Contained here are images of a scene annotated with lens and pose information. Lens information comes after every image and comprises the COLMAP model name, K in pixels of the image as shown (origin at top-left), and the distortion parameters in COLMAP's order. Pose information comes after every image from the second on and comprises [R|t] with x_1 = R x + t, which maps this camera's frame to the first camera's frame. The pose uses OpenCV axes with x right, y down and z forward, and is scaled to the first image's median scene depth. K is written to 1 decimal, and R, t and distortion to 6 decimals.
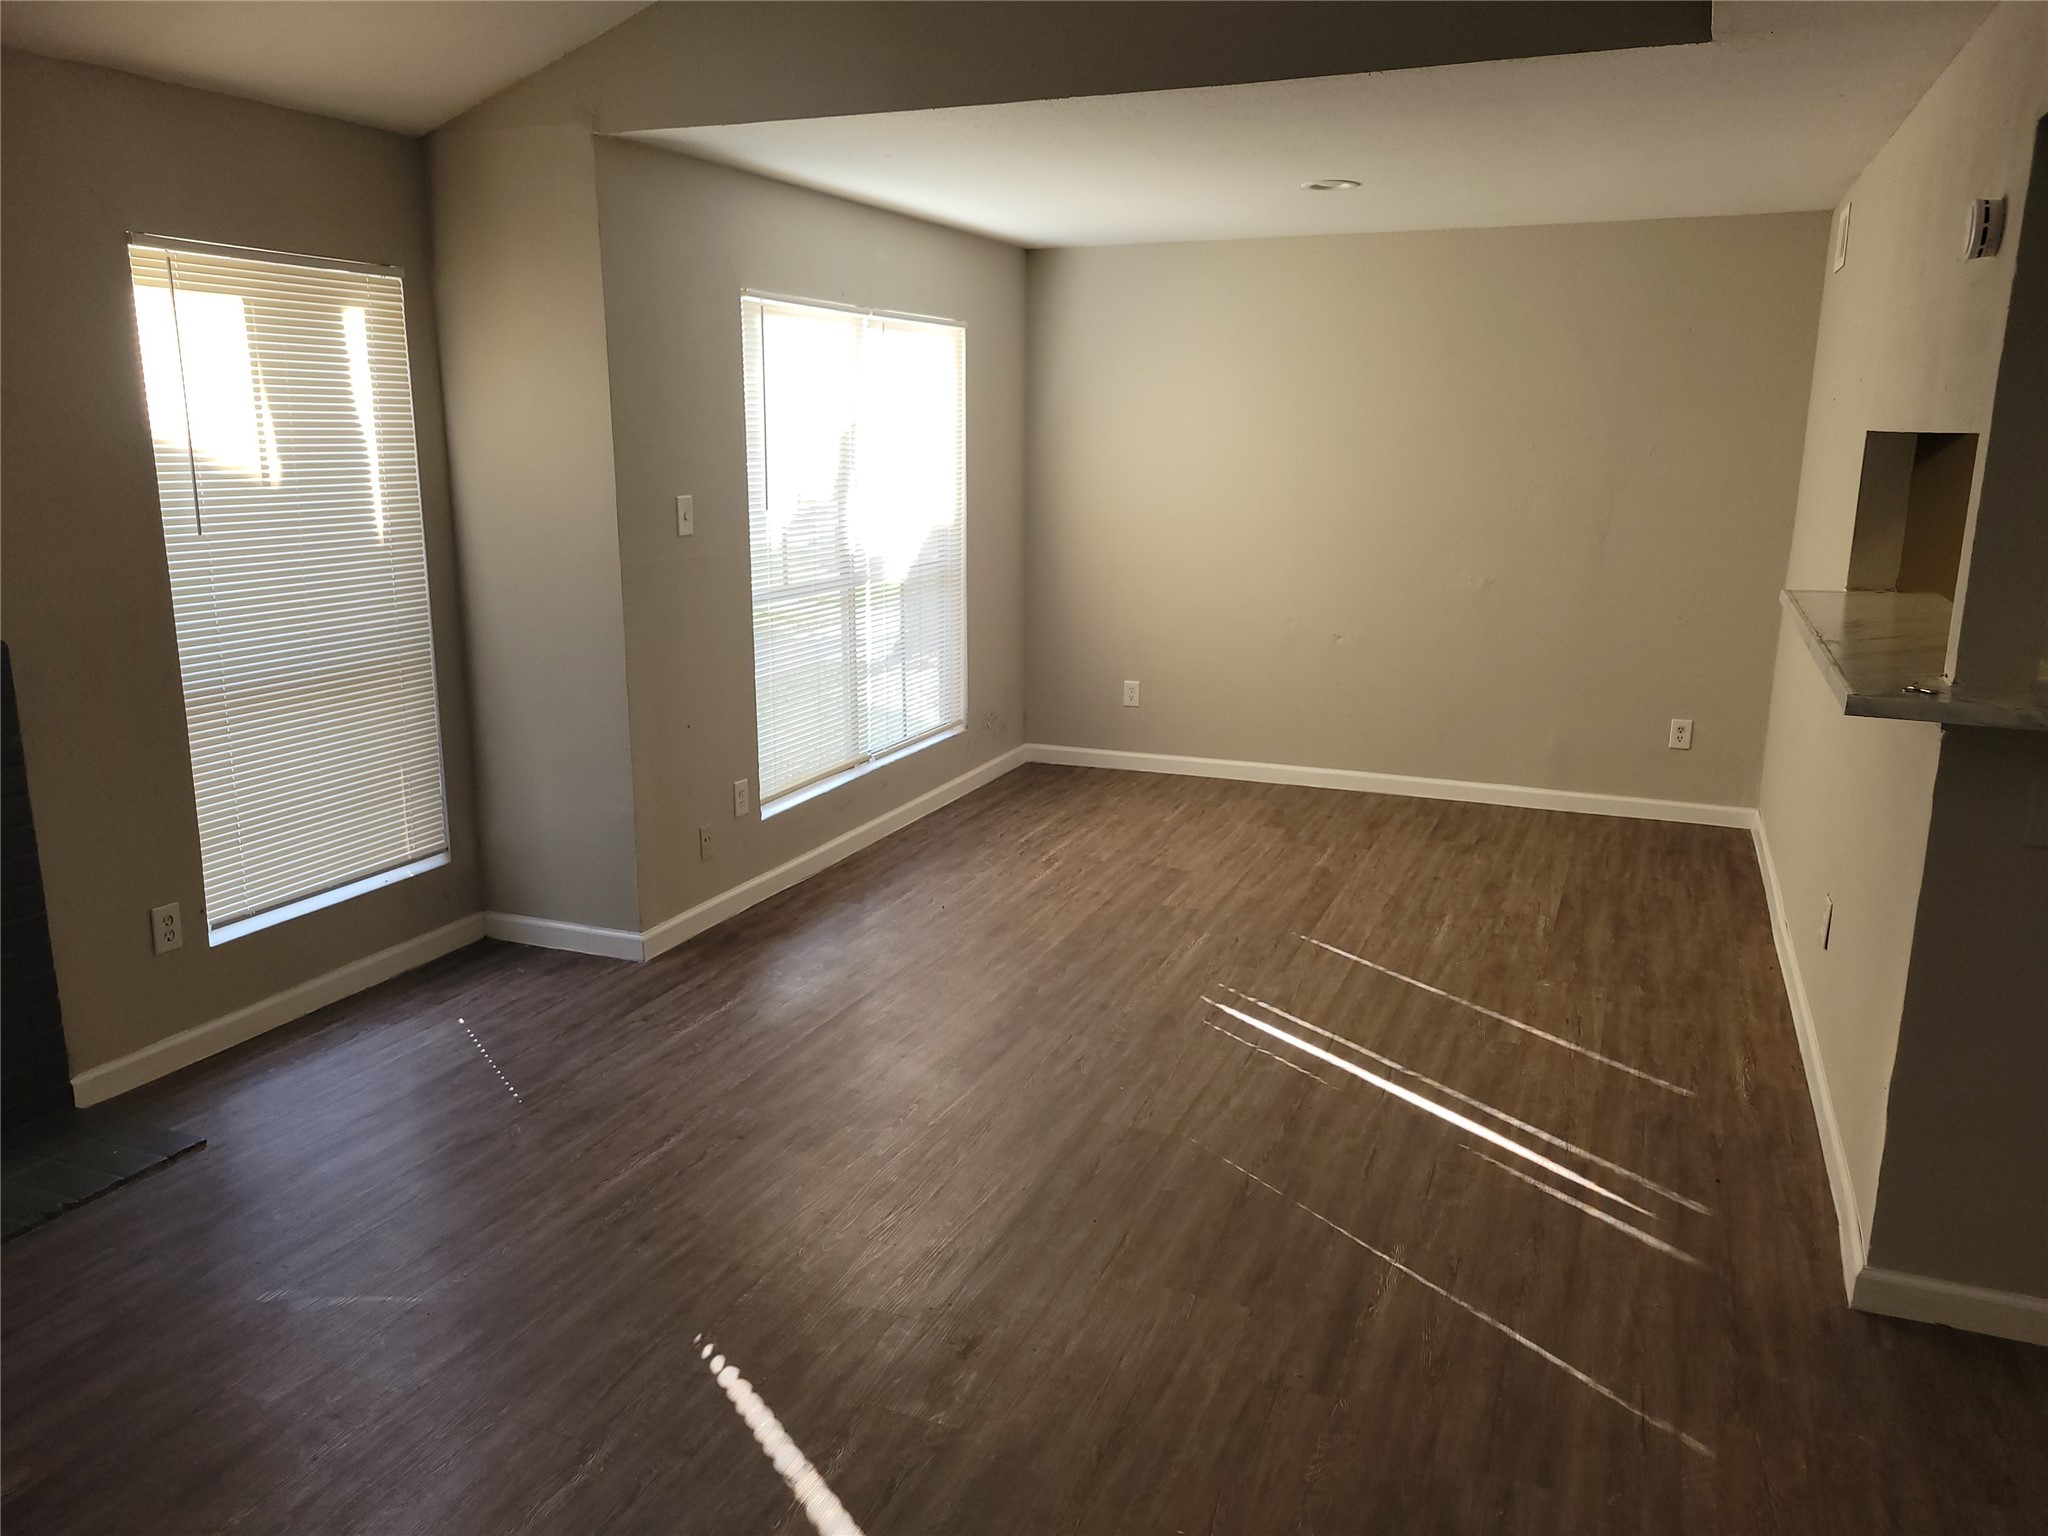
lens RADIAL K [[1529.6, 0, 990.8], [0, 1529.6, 785.3], [0, 0, 1]] dist [0.050887, -0.007415]
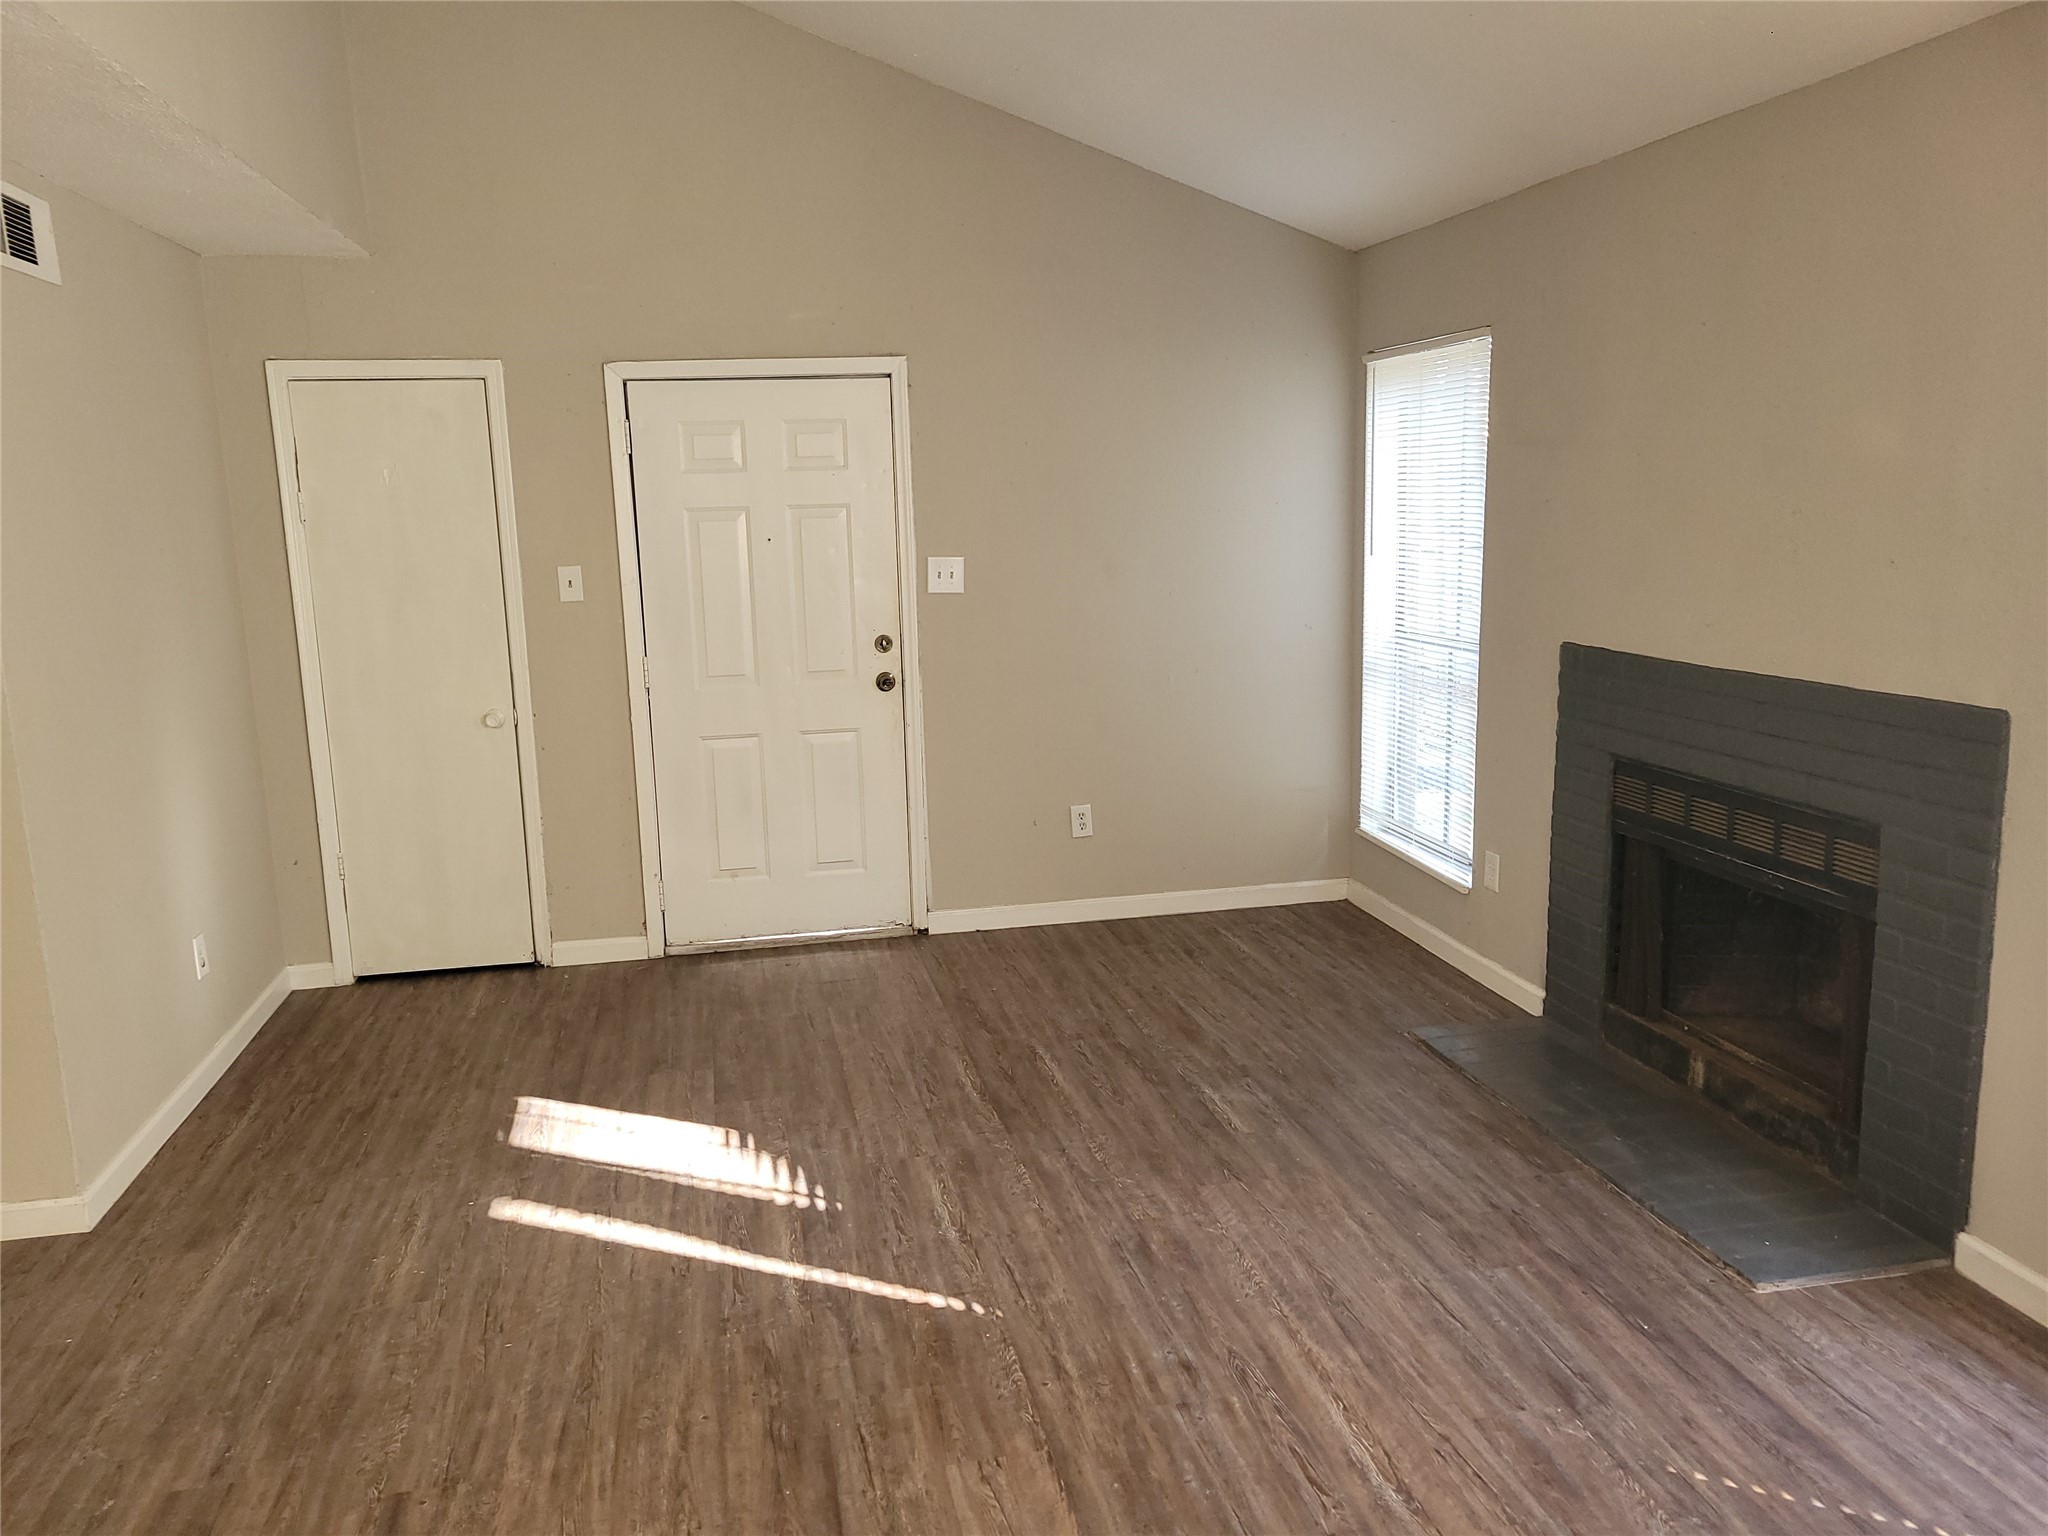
lens RADIAL K [[1533.9, 0, 1024.0], [0, 1533.9, 768.0], [0, 0, 1]] dist [0.015196, 0.001990]
pose [[-0.818439, 0.118076, -0.562330, 0.214289], [-0.109777, 0.928499, 0.354737, -0.229474], [0.564009, 0.352061, -0.746958, 0.998939]]
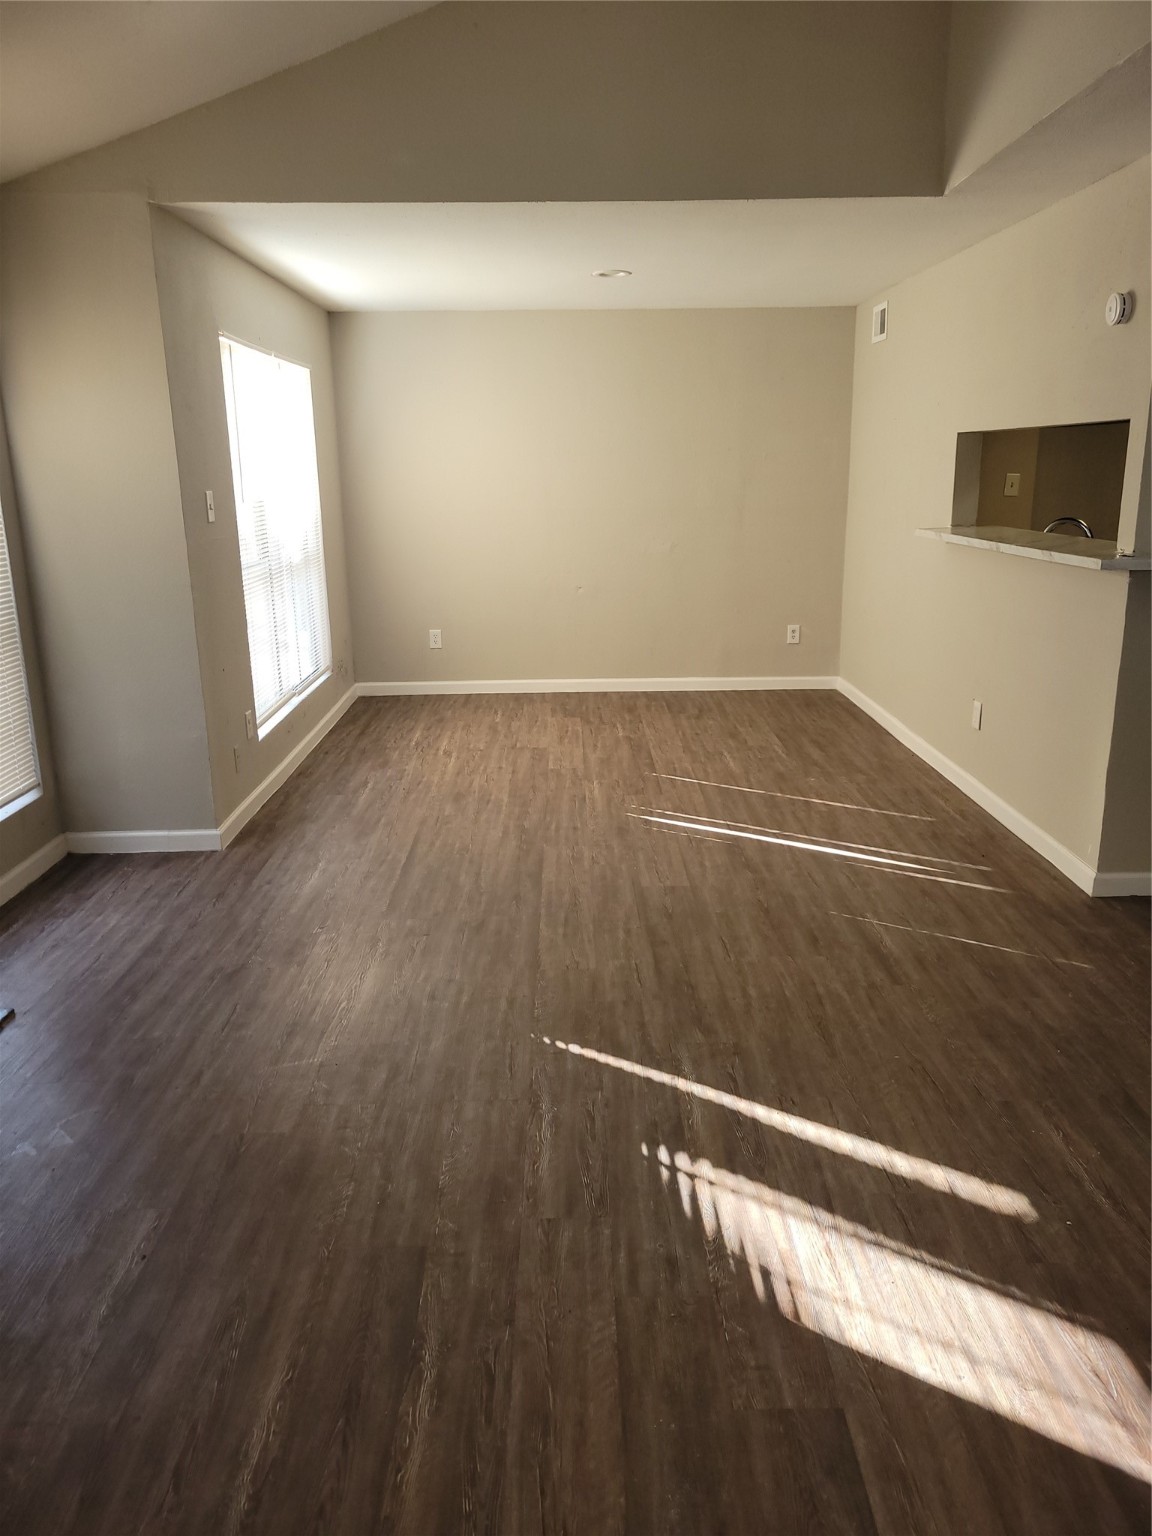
lens RADIAL K [[1147.2, 0, 576.0], [0, 1147.2, 768.0], [0, 0, 1]] dist [0.050887, -0.007415]
pose [[0.916478, -0.118331, 0.382186, -0.323969], [0.107731, 0.992967, 0.049101, 0.030066], [-0.385309, -0.003827, 0.922780, -0.024117]]
